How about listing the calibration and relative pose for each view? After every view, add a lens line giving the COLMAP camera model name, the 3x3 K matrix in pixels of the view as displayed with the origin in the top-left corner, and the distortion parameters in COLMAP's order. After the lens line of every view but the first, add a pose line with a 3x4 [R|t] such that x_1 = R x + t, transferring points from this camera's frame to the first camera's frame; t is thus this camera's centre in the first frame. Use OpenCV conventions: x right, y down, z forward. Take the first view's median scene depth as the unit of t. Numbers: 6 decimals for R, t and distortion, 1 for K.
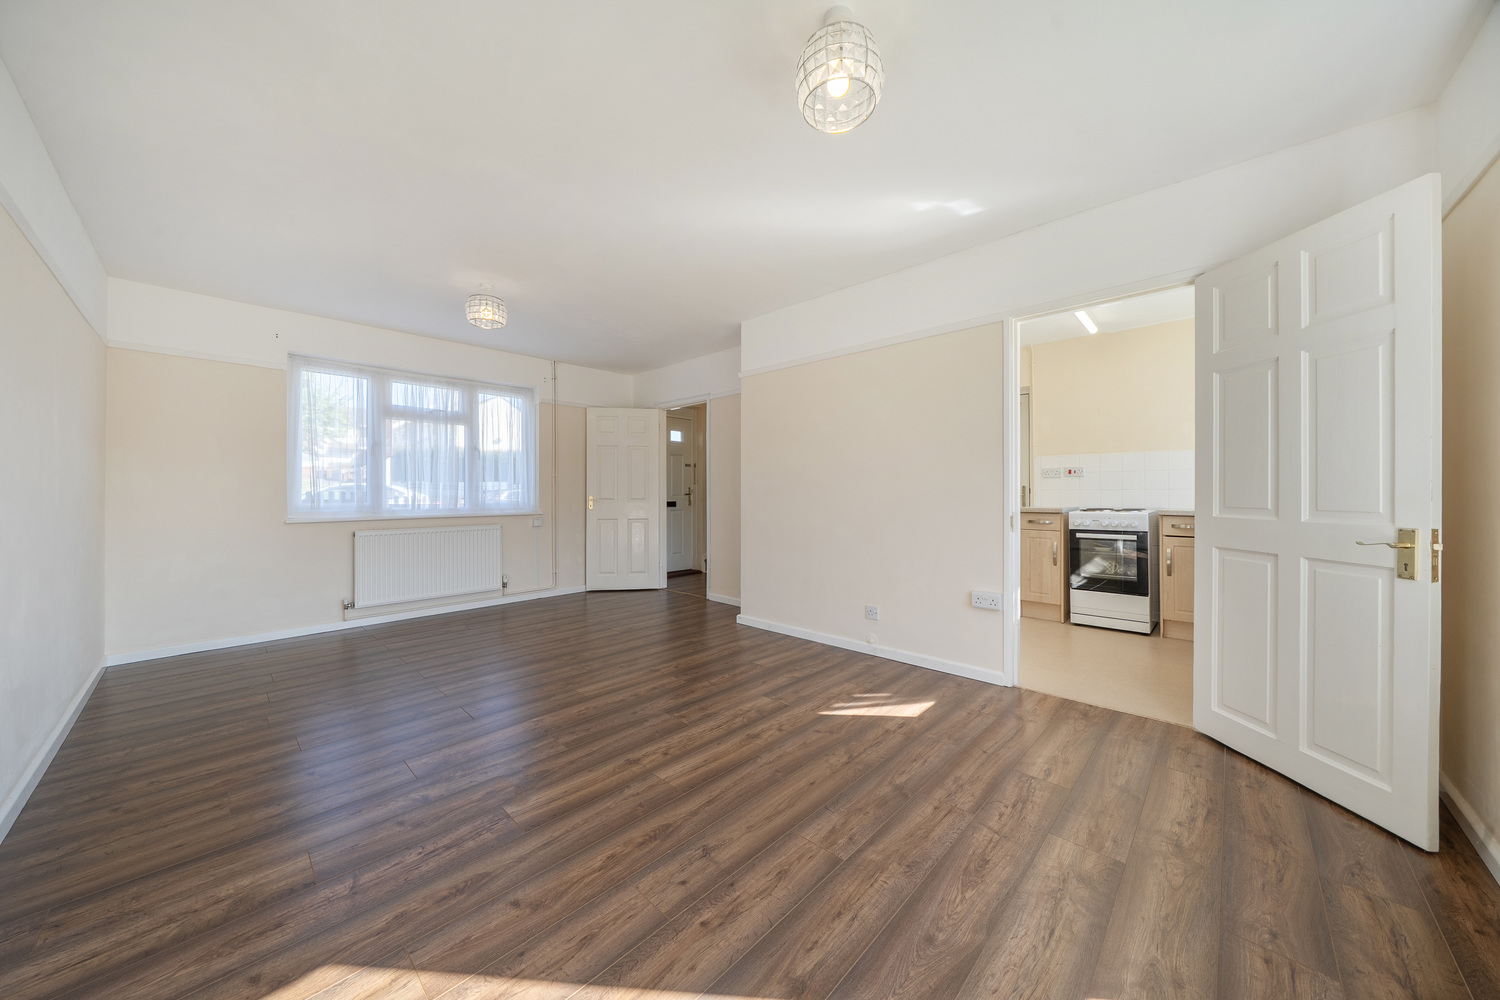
lens RADIAL K [[511.4, 0, 750.0], [0, 511.4, 500.0], [0, 0, 1]] dist [-0.000515, -0.000049]
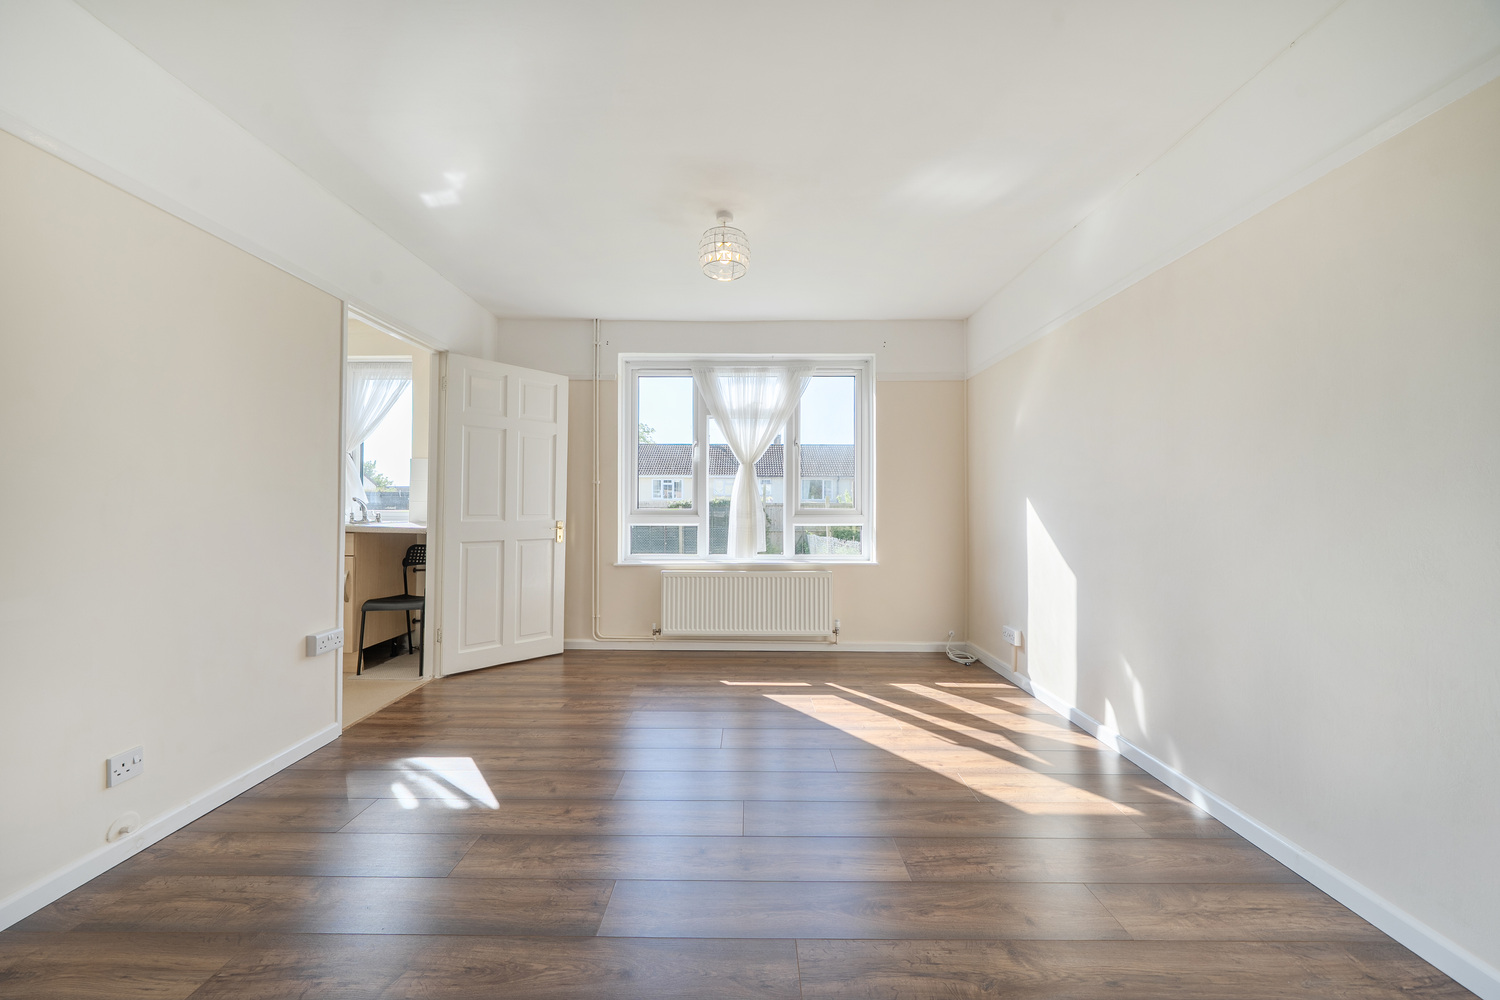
lens RADIAL K [[511.4, 0, 750.0], [0, 511.4, 500.0], [0, 0, 1]] dist [-0.000515, -0.000049]
pose [[-0.682315, 0.011645, 0.730966, -0.685785], [0.011198, 0.999922, -0.005477, -0.010882], [-0.730973, 0.004448, -0.682392, 1.305553]]
